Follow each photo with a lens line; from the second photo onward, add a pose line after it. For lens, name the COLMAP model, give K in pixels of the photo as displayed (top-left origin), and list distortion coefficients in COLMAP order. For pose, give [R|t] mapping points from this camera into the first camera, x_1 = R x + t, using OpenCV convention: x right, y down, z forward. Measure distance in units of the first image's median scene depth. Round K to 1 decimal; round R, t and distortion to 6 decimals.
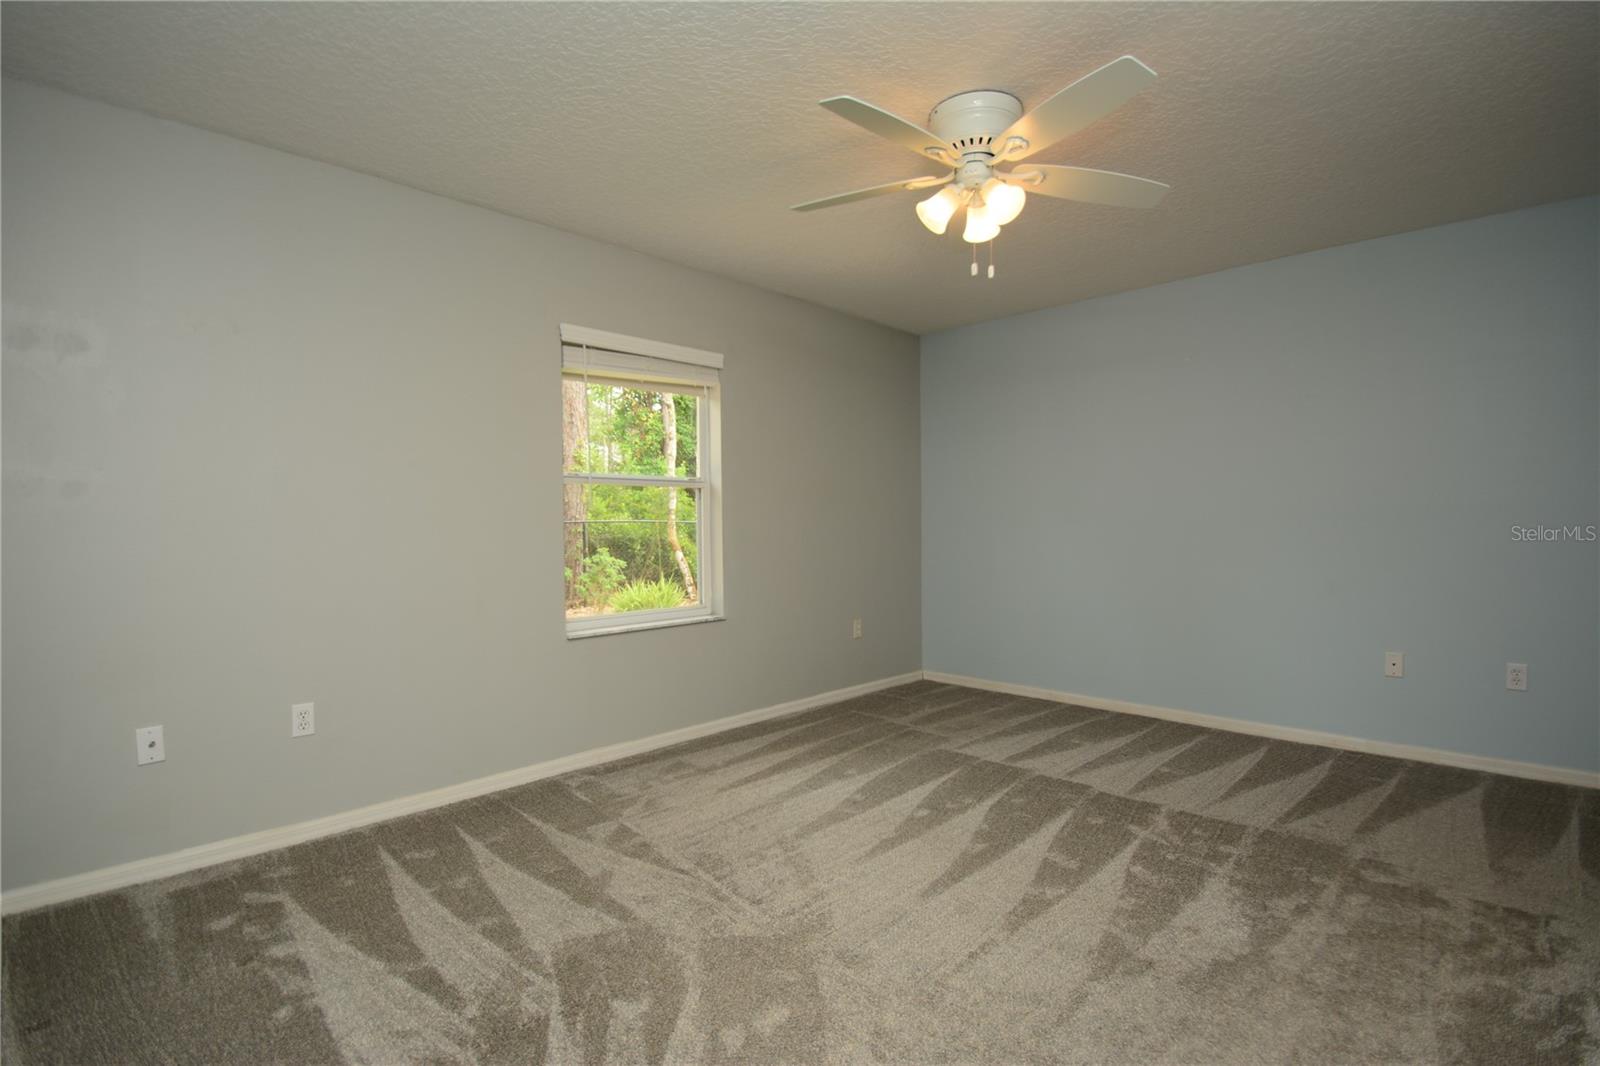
lens RADIAL K [[761.9, 0, 801.1], [0, 761.9, 536.8], [0, 0, 1]] dist [0.011068, -0.017381]
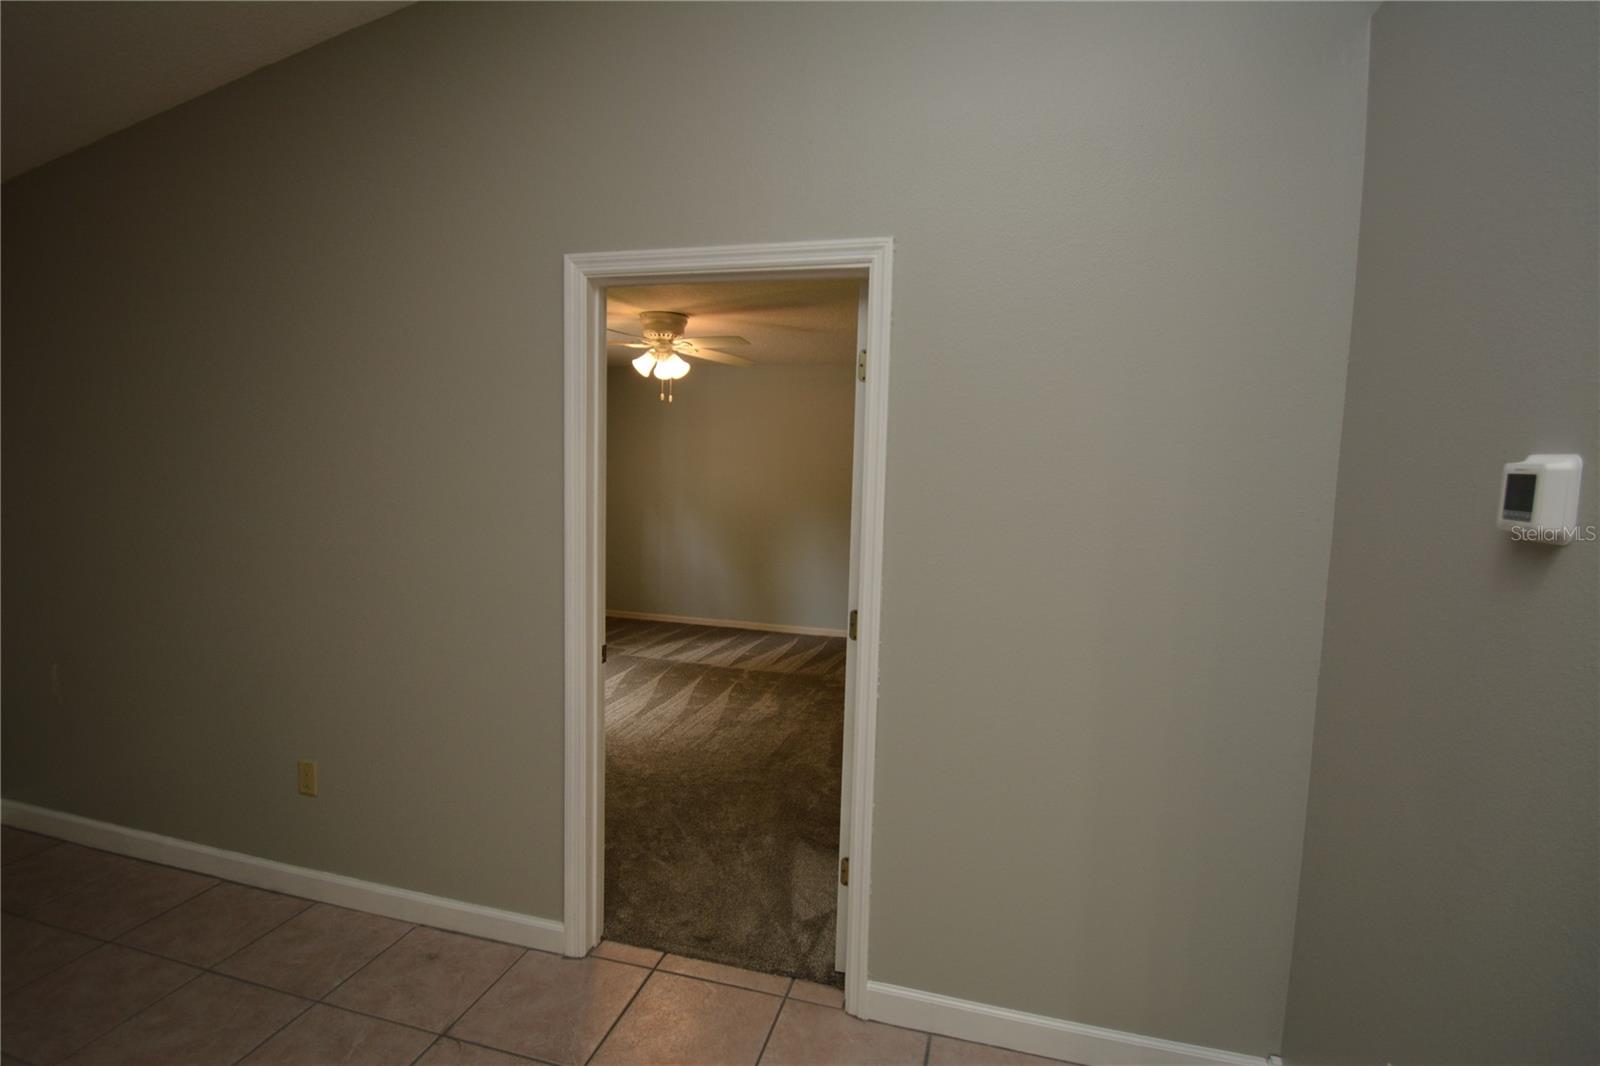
lens RADIAL K [[761.9, 0, 801.1], [0, 761.9, 536.8], [0, 0, 1]] dist [0.011068, -0.017381]
pose [[0.872491, -0.009071, 0.488547, -0.376843], [-0.029186, 0.997075, 0.070636, -0.134368], [-0.487758, -0.075888, 0.869674, -0.791319]]
